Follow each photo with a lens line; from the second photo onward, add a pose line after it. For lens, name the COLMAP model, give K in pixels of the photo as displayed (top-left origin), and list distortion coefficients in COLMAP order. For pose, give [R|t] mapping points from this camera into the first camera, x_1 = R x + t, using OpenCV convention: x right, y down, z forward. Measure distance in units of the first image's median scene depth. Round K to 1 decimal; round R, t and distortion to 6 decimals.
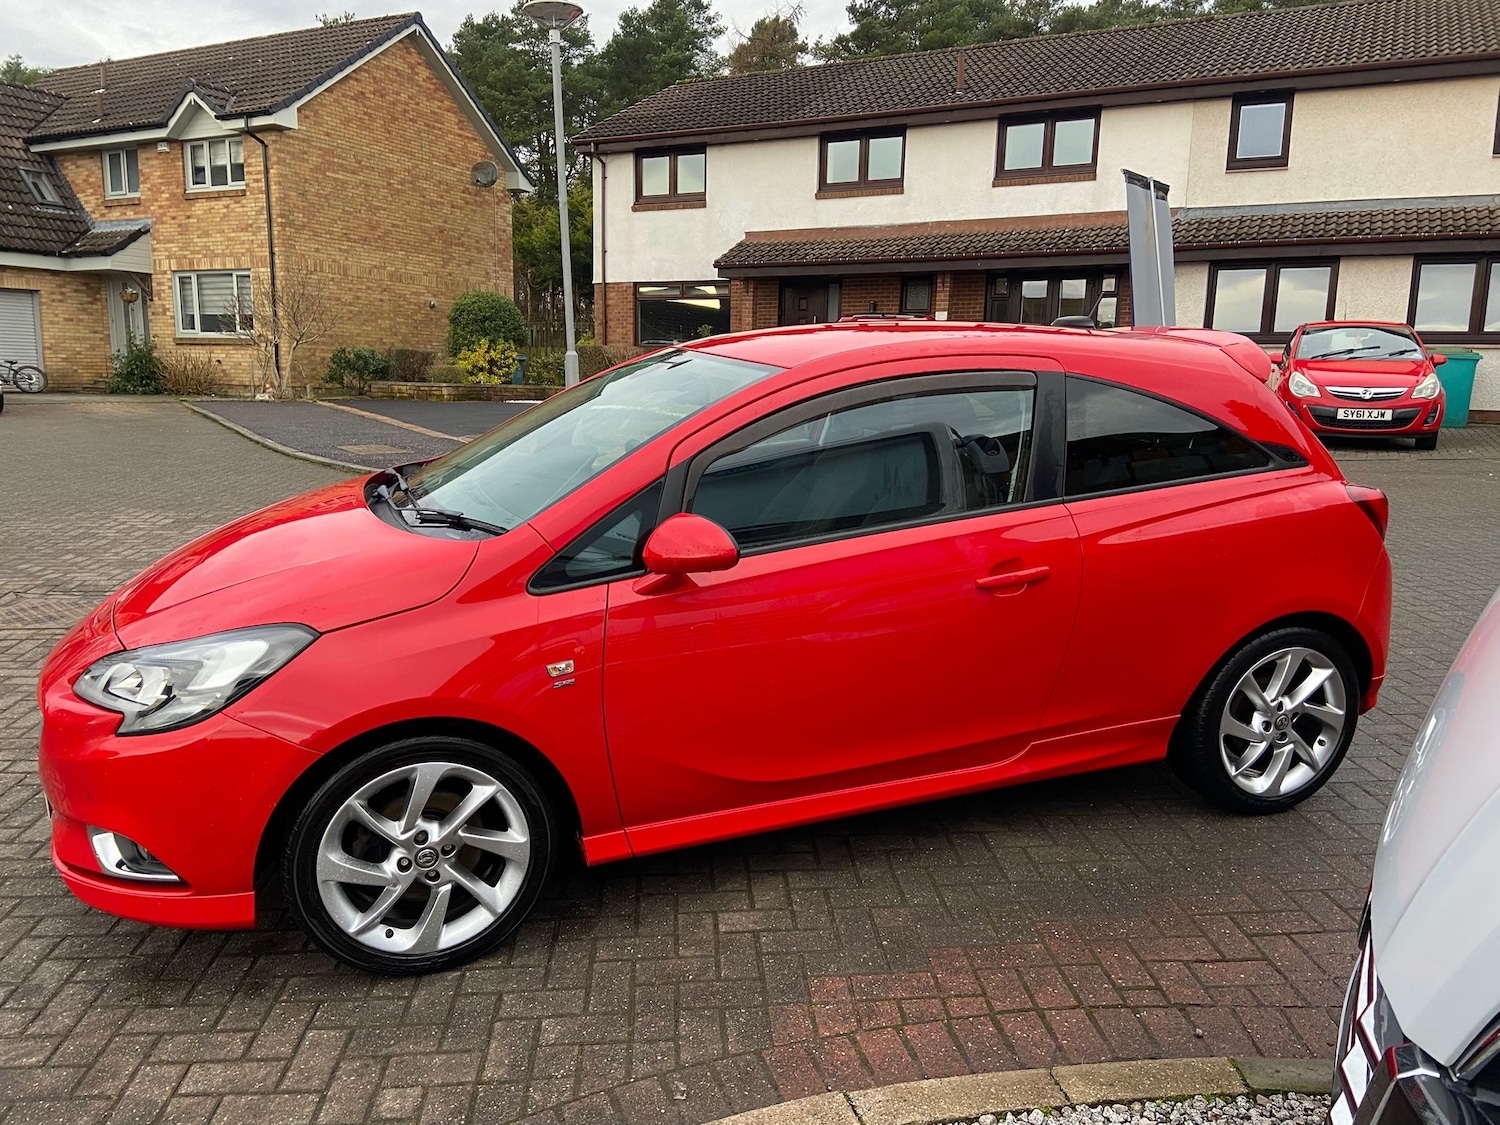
lens RADIAL K [[1112.4, 0, 741.0], [0, 1112.4, 560.2], [0, 0, 1]] dist [0.119656, -0.145740]
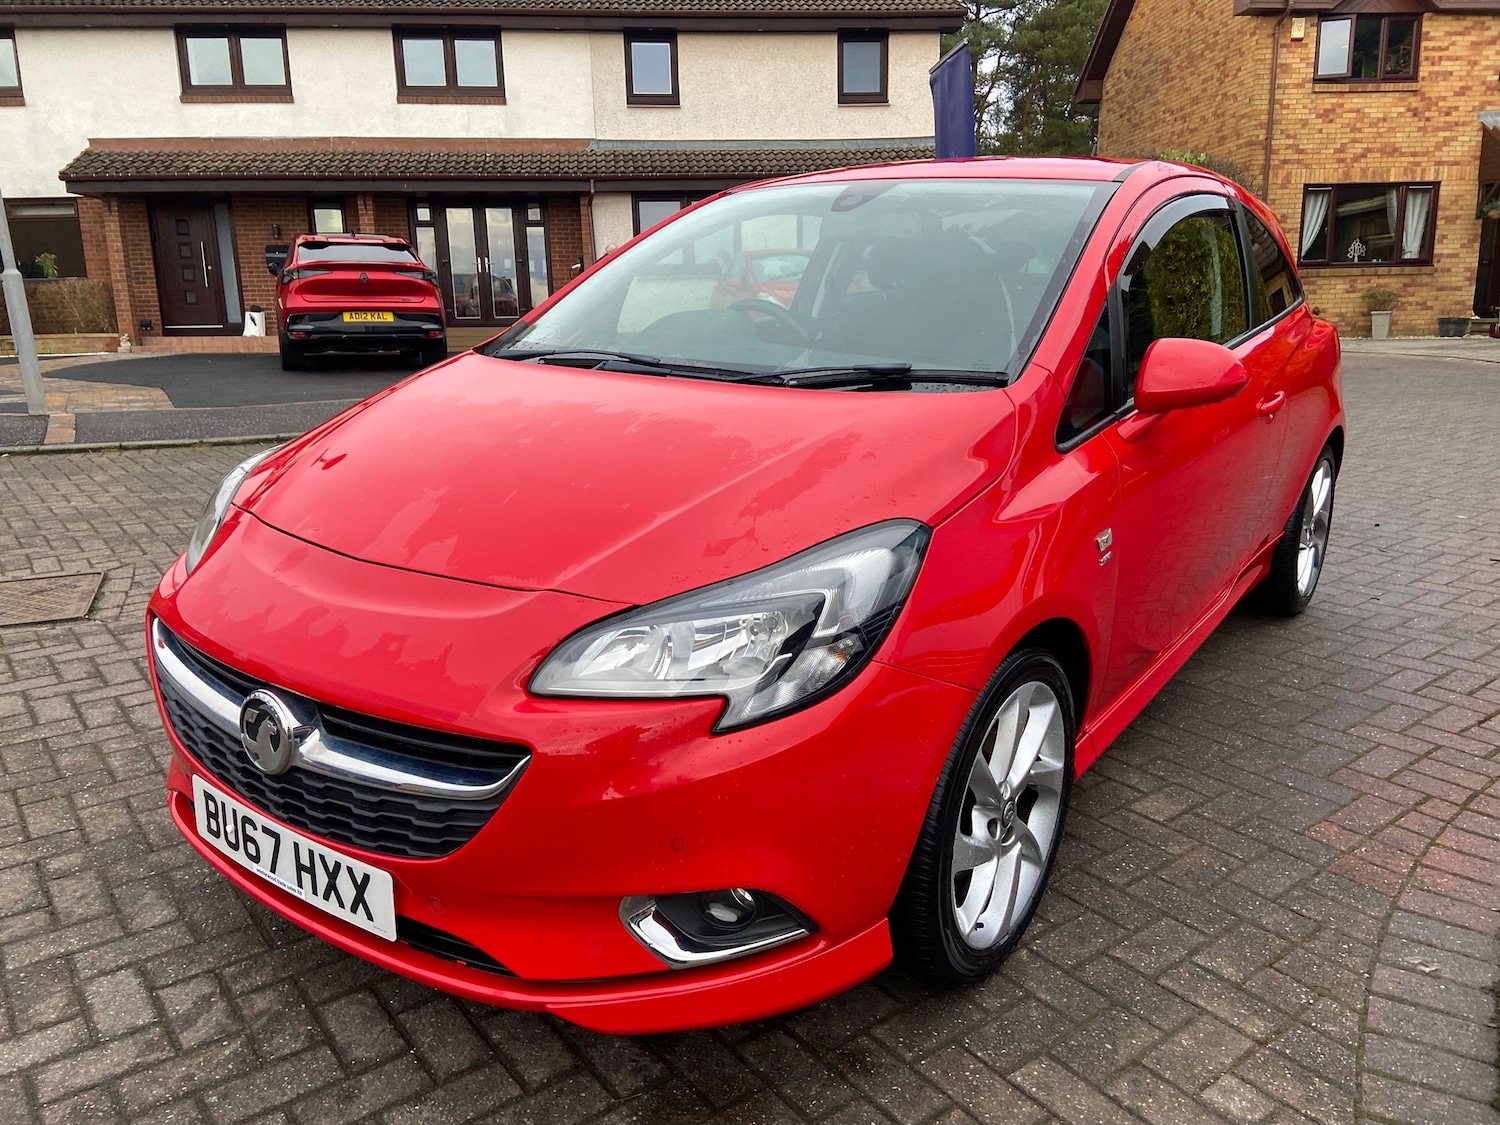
lens RADIAL K [[1112.4, 0, 741.0], [0, 1112.4, 560.2], [0, 0, 1]] dist [0.119656, -0.145740]
pose [[0.834601, -0.149455, 0.530194, -0.096297], [0.124948, 0.988766, 0.082035, 0.001504], [-0.536498, -0.002220, 0.843899, 0.055391]]
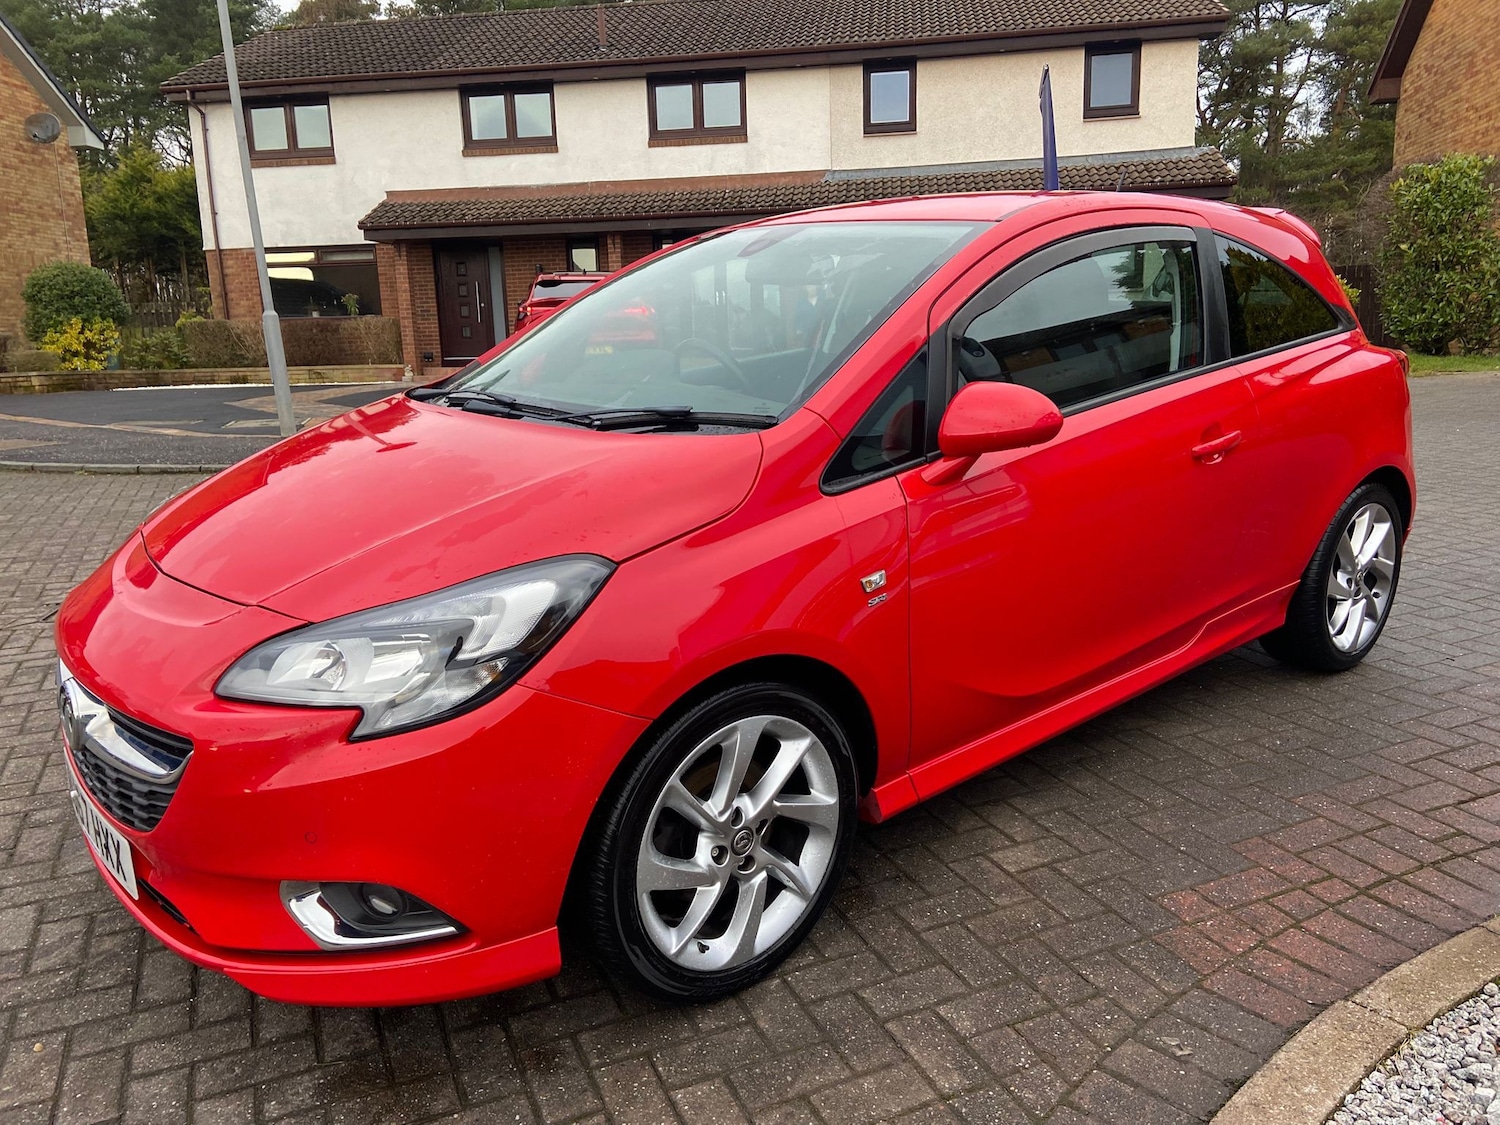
lens RADIAL K [[1112.4, 0, 741.0], [0, 1112.4, 560.2], [0, 0, 1]] dist [0.119656, -0.145740]
pose [[0.940727, -0.107377, 0.321720, -0.061000], [0.101427, 0.994218, 0.035252, 0.005202], [-0.323645, -0.000531, 0.946178, 0.032238]]
